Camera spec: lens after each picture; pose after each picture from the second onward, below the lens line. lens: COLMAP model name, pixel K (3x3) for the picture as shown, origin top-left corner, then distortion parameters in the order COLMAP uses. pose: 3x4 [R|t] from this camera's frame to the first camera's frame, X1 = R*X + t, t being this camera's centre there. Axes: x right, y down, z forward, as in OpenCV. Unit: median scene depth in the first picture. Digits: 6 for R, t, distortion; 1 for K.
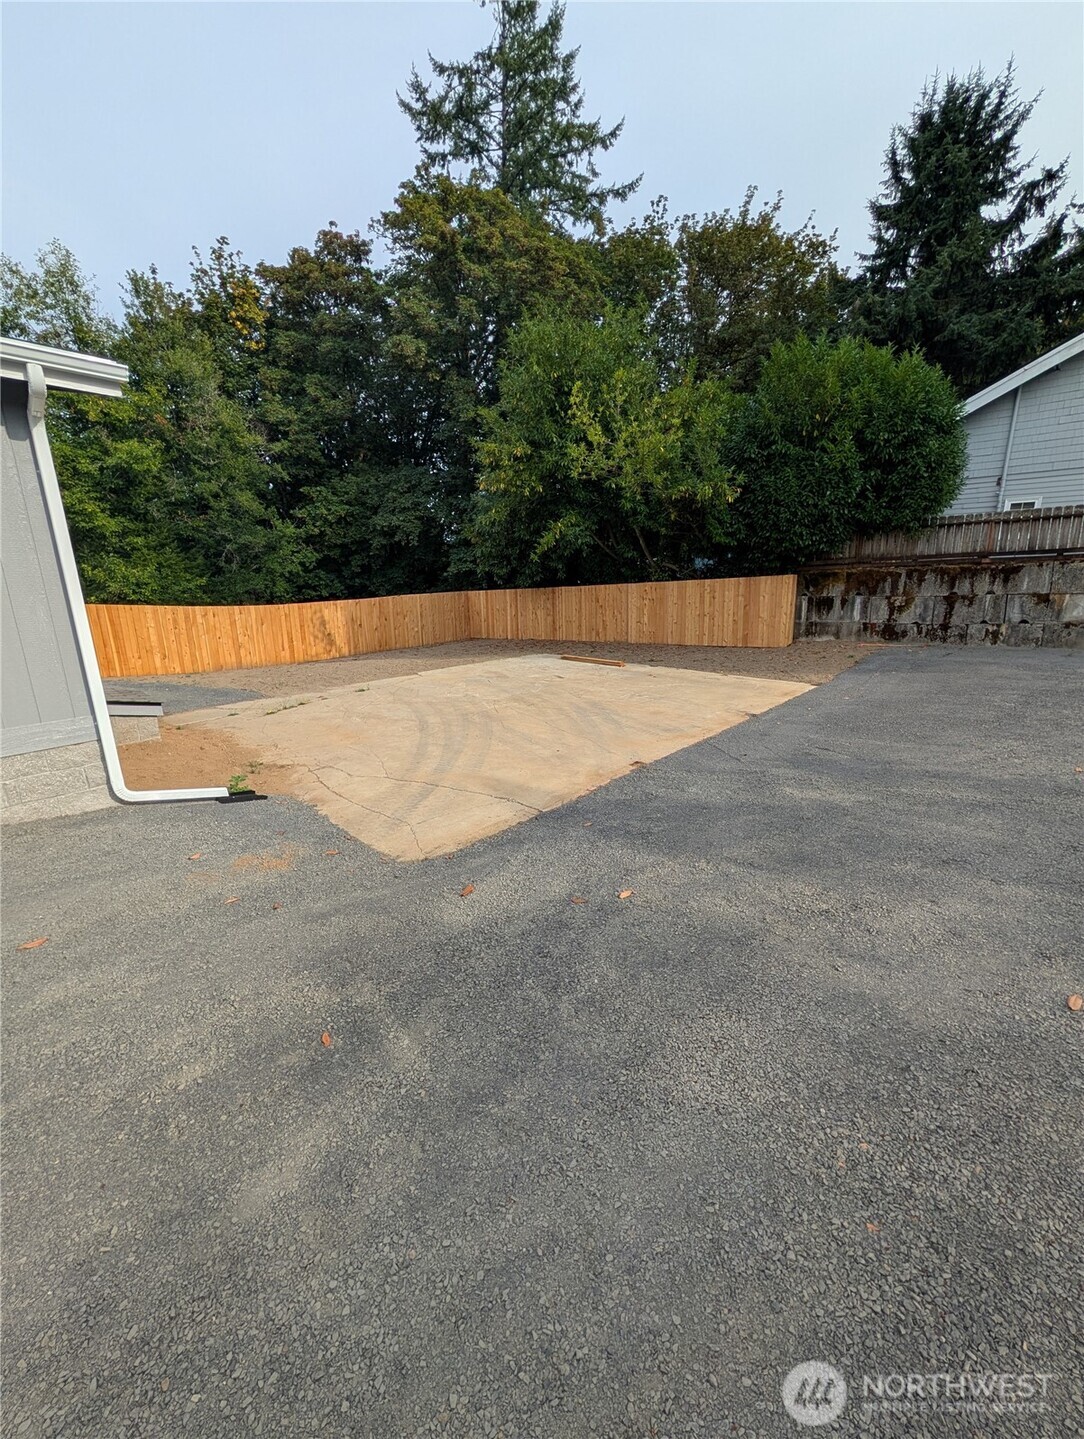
lens RADIAL K [[558.1, 0, 544.0], [0, 558.1, 724.1], [0, 0, 1]] dist [-0.002708, 0.000629]
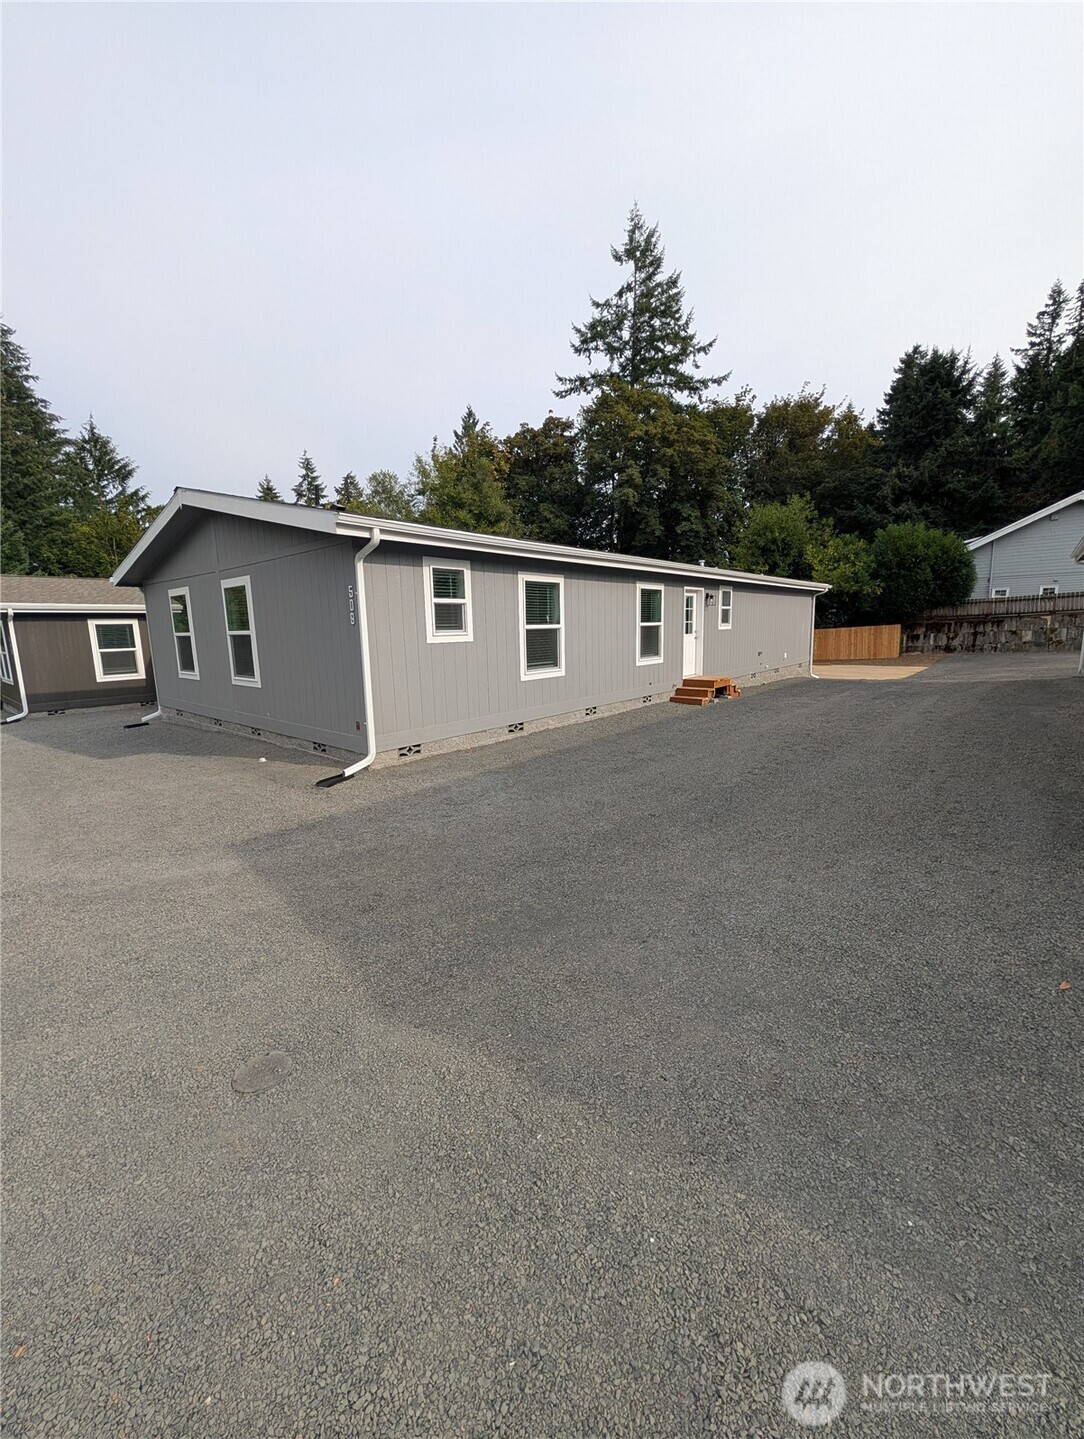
lens RADIAL K [[558.1, 0, 542.5], [0, 558.1, 723.7], [0, 0, 1]] dist [-0.002708, 0.000629]
pose [[0.999786, -0.014334, 0.014918, -1.010236], [0.015660, 0.995548, -0.092946, 0.305508], [-0.013520, 0.093160, 0.995559, -1.139199]]
